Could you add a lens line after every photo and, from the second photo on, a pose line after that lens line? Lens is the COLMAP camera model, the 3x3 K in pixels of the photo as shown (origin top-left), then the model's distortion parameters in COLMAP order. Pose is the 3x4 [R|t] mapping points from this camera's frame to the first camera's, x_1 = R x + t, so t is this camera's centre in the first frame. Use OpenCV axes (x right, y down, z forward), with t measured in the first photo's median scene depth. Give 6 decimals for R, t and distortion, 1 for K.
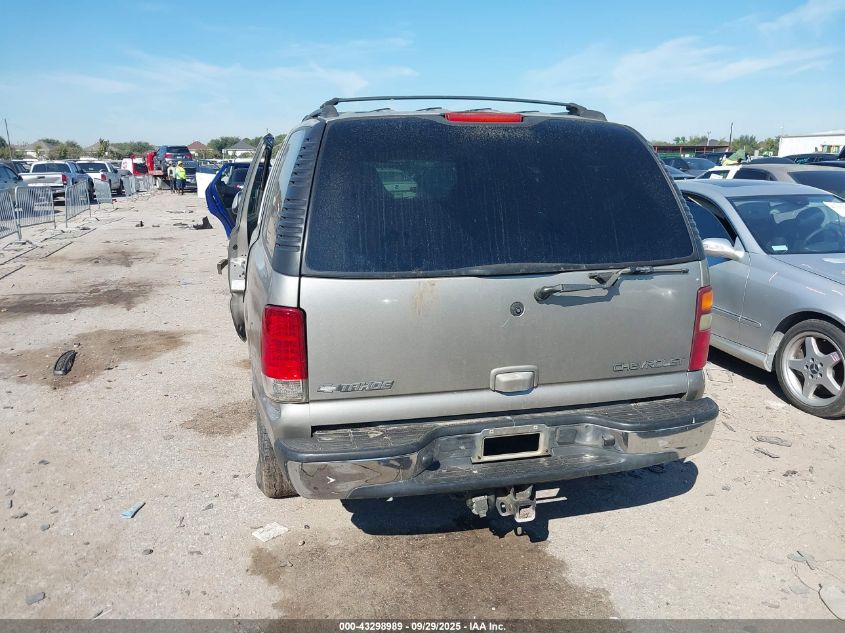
lens RADIAL K [[666.2, 0, 422.5], [0, 666.2, 316.5], [0, 0, 1]] dist [0.008014, -0.003263]
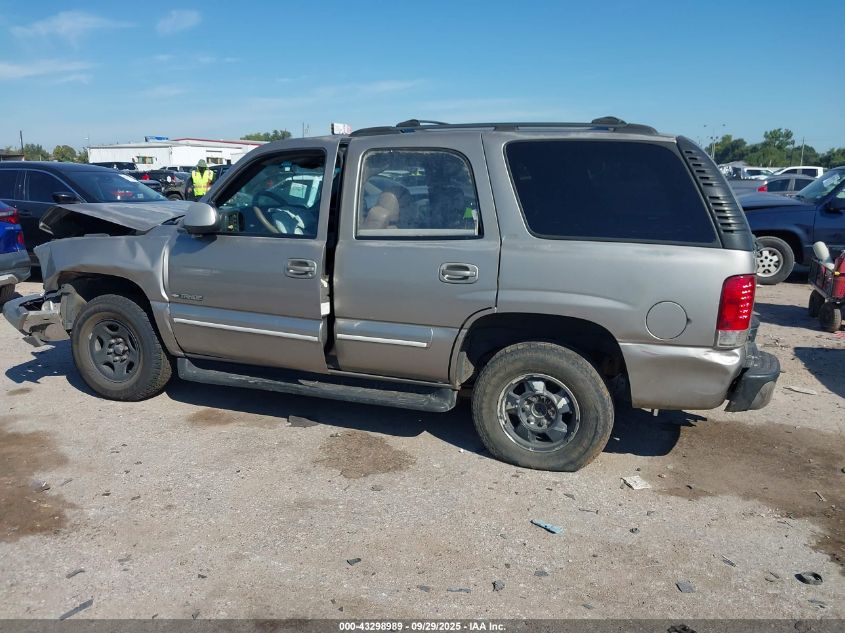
lens RADIAL K [[666.2, 0, 422.5], [0, 666.2, 316.5], [0, 0, 1]] dist [0.008014, -0.003263]
pose [[0.562043, -0.157388, 0.811995, -1.334734], [0.167278, 0.983071, 0.074762, -0.119559], [-0.810016, 0.093810, 0.578856, 0.578081]]
